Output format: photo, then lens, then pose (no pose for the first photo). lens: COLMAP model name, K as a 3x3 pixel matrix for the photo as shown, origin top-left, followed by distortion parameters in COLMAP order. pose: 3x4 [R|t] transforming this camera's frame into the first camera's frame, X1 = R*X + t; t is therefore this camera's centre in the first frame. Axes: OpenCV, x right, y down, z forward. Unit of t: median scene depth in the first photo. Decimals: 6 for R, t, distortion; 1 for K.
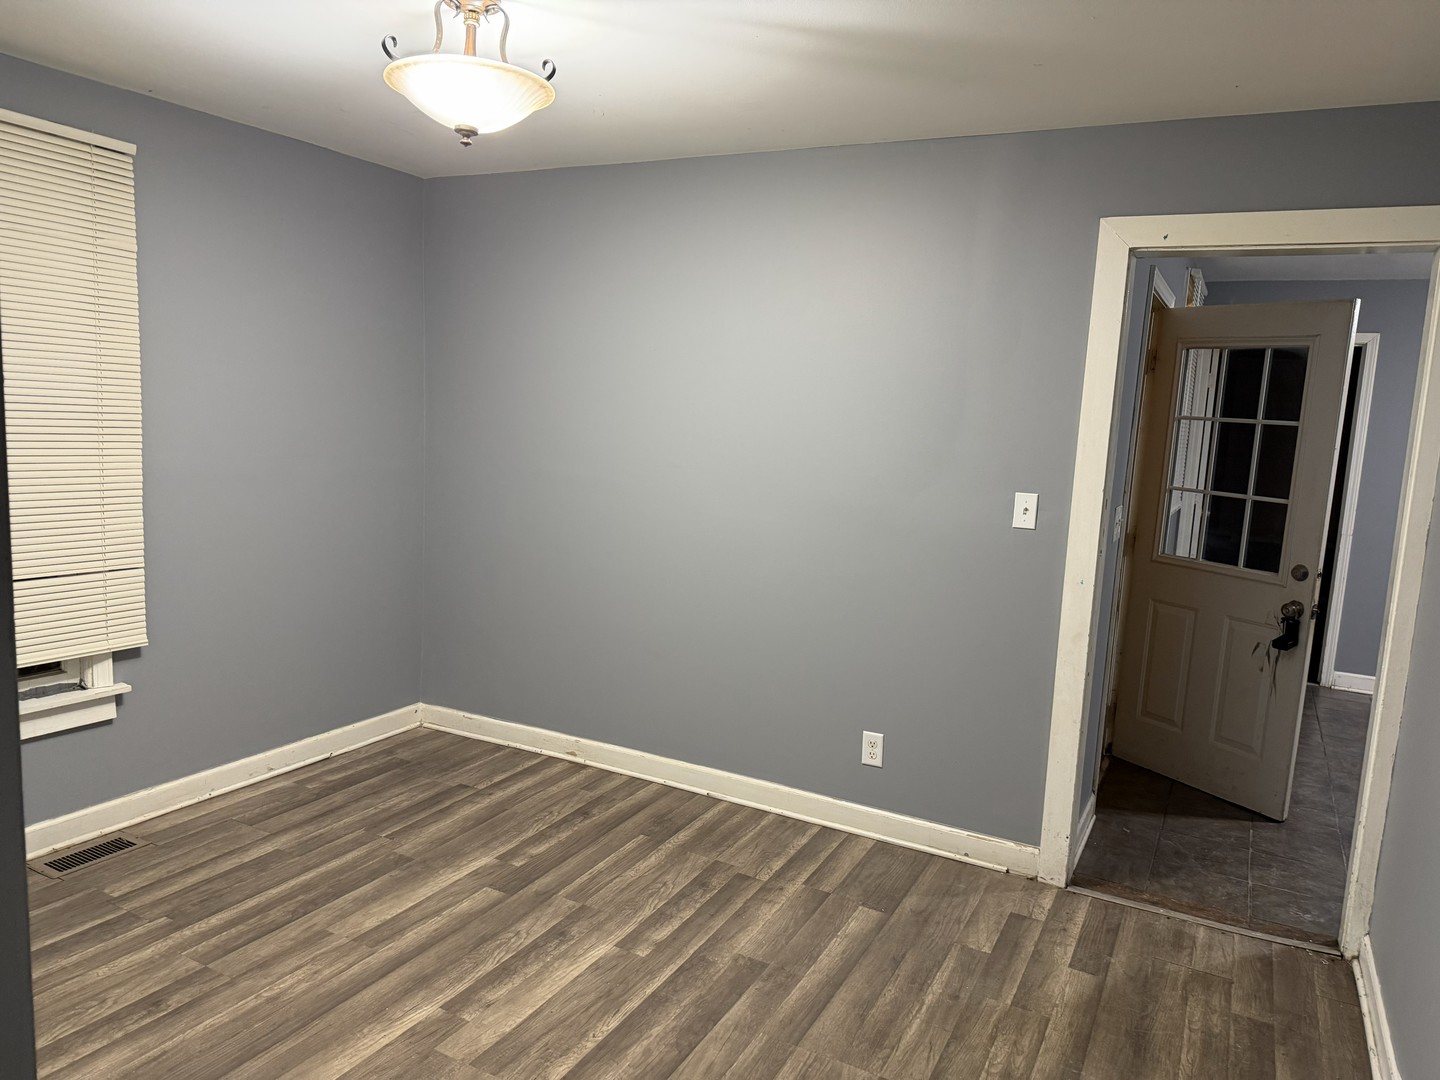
lens RADIAL K [[1019.0, 0, 727.8], [0, 1019.0, 543.8], [0, 0, 1]] dist [0.026042, -0.020992]
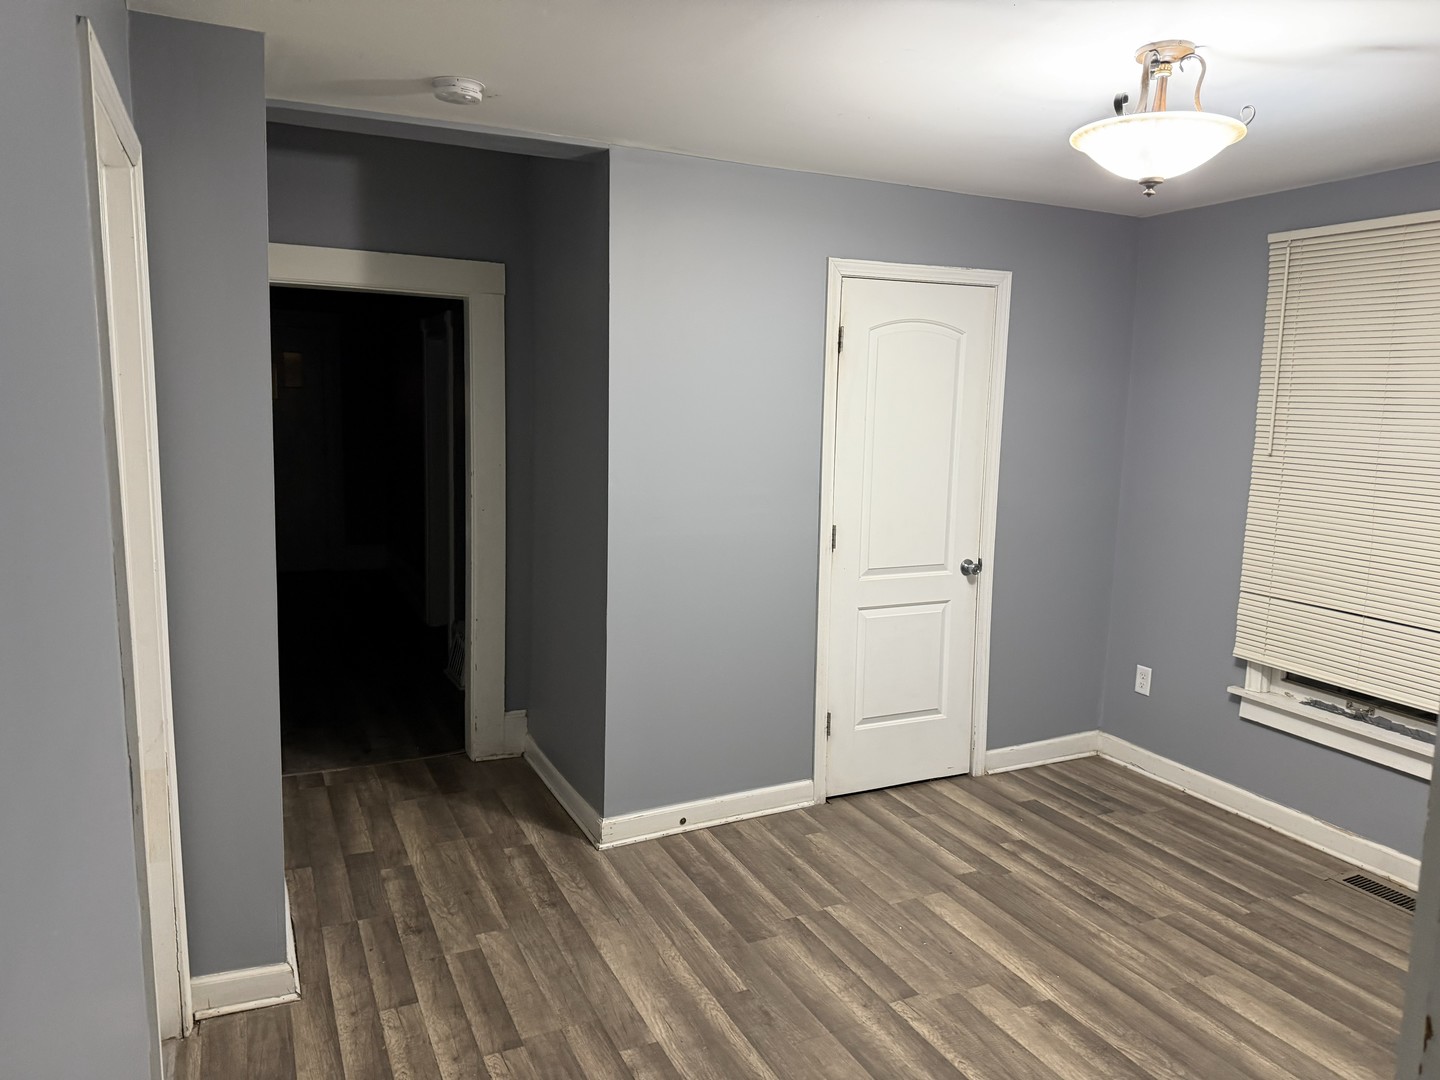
lens RADIAL K [[1019.0, 0, 721.1], [0, 1019.0, 542.2], [0, 0, 1]] dist [0.026042, -0.020992]
pose [[-0.605251, 0.038969, -0.795080, 0.634395], [-0.163434, 0.971440, 0.172026, -0.120653], [0.779076, 0.234063, -0.581597, 1.025404]]
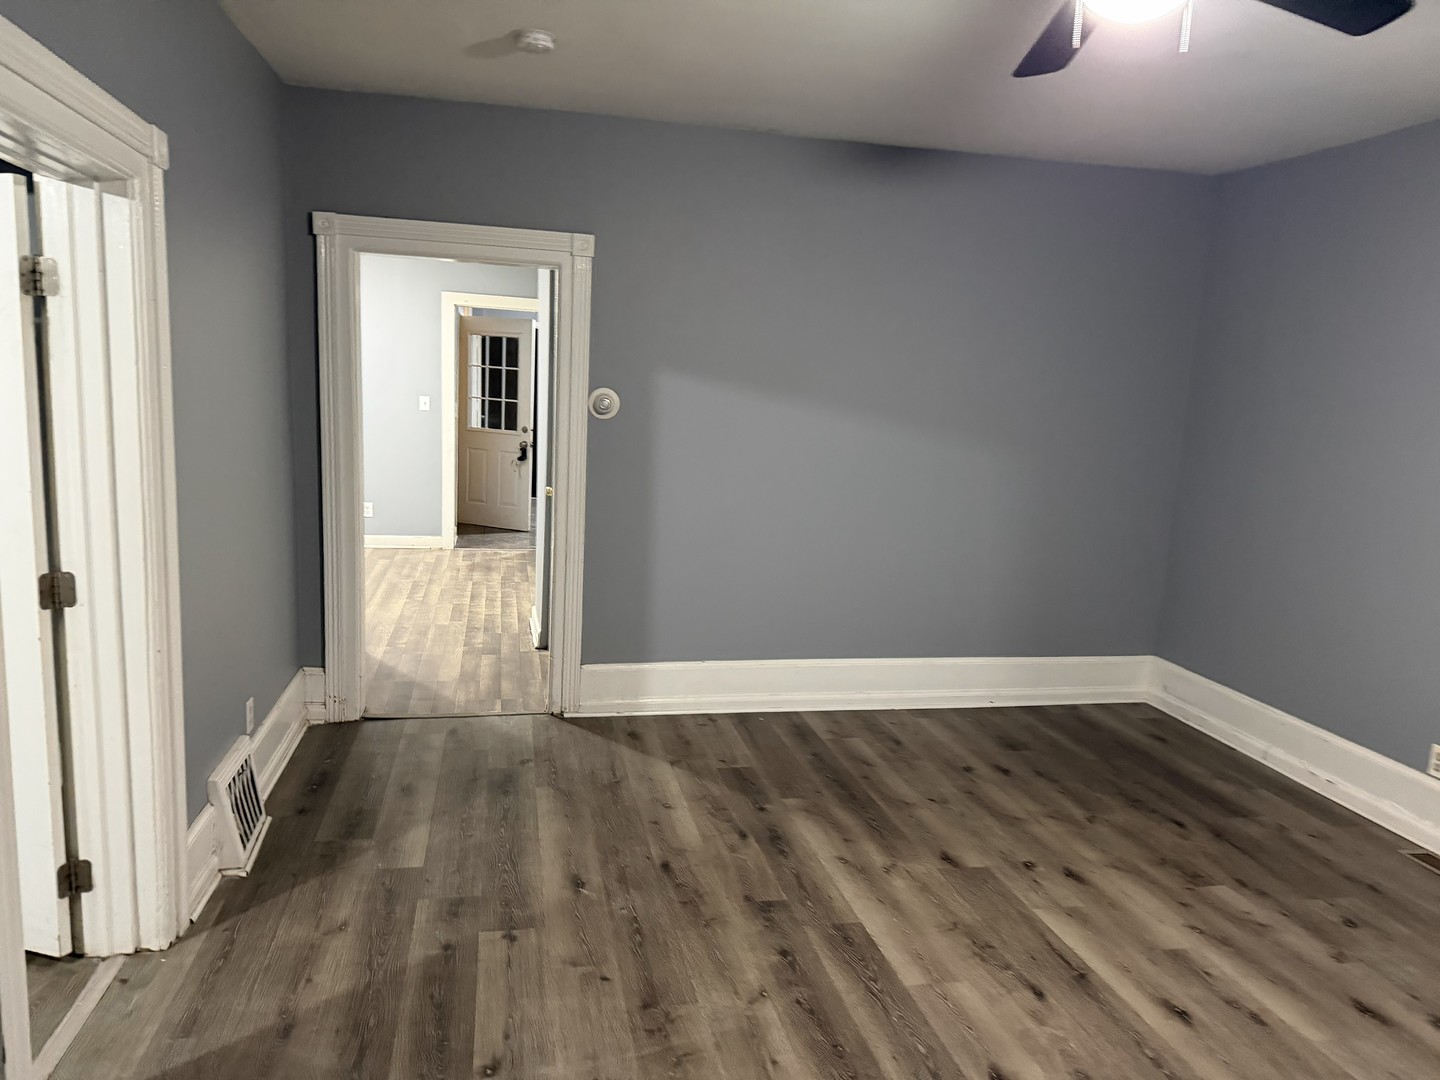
lens RADIAL K [[1019.0, 0, 726.1], [0, 1019.0, 538.7], [0, 0, 1]] dist [0.026042, -0.020992]
pose [[0.770435, -0.113159, 0.627395, -0.828041], [0.081573, 0.993529, 0.079026, 0.175425], [-0.632278, -0.009706, 0.774681, -1.569988]]
